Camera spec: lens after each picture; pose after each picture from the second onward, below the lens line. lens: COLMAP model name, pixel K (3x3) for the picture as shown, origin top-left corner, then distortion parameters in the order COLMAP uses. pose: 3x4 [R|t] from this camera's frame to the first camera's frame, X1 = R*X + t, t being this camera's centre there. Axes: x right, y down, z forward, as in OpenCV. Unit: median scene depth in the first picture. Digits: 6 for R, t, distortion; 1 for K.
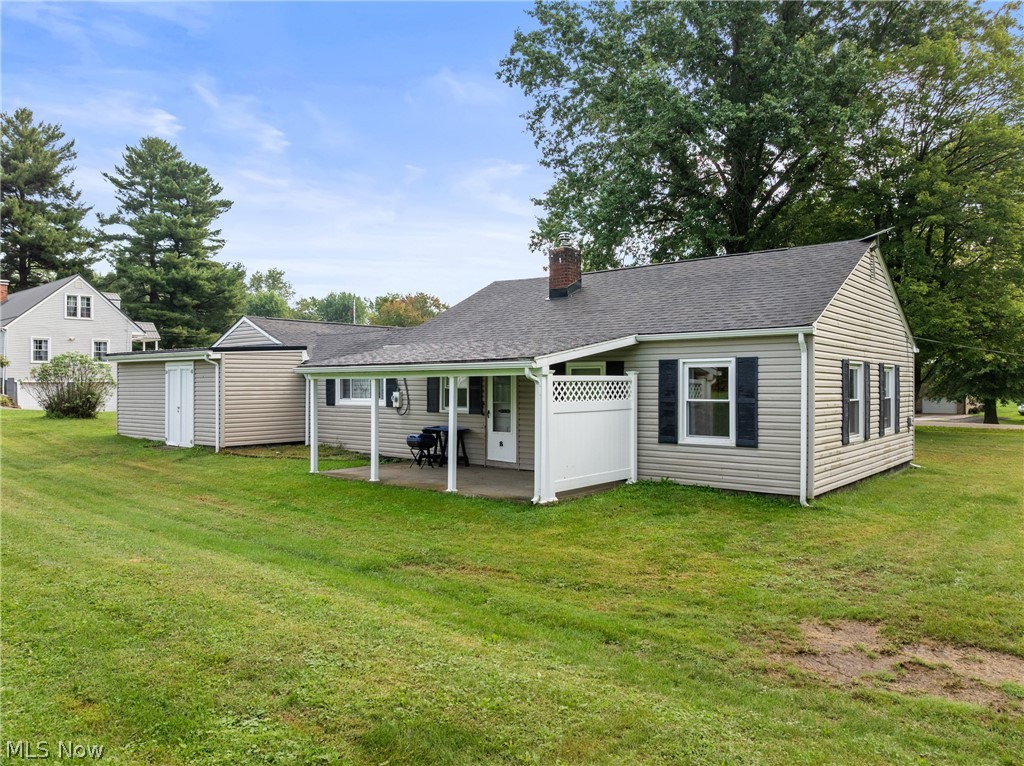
lens RADIAL K [[732.6, 0, 511.8], [0, 732.6, 383.4], [0, 0, 1]] dist [-0.032775, 0.000170]
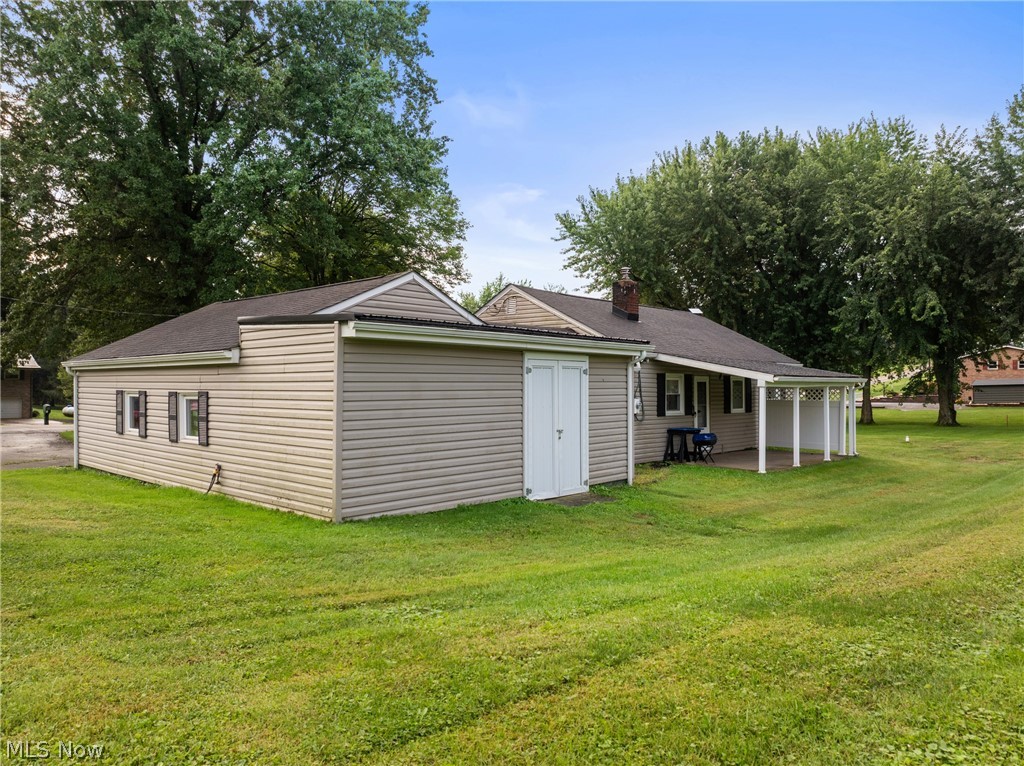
lens RADIAL K [[732.6, 0, 511.7], [0, 732.6, 385.0], [0, 0, 1]] dist [-0.032775, 0.000170]
pose [[0.055058, 0.004467, 0.998473, -1.106852], [-0.003976, 0.999983, -0.004254, -0.001947], [-0.998475, -0.003735, 0.055075, 1.052958]]
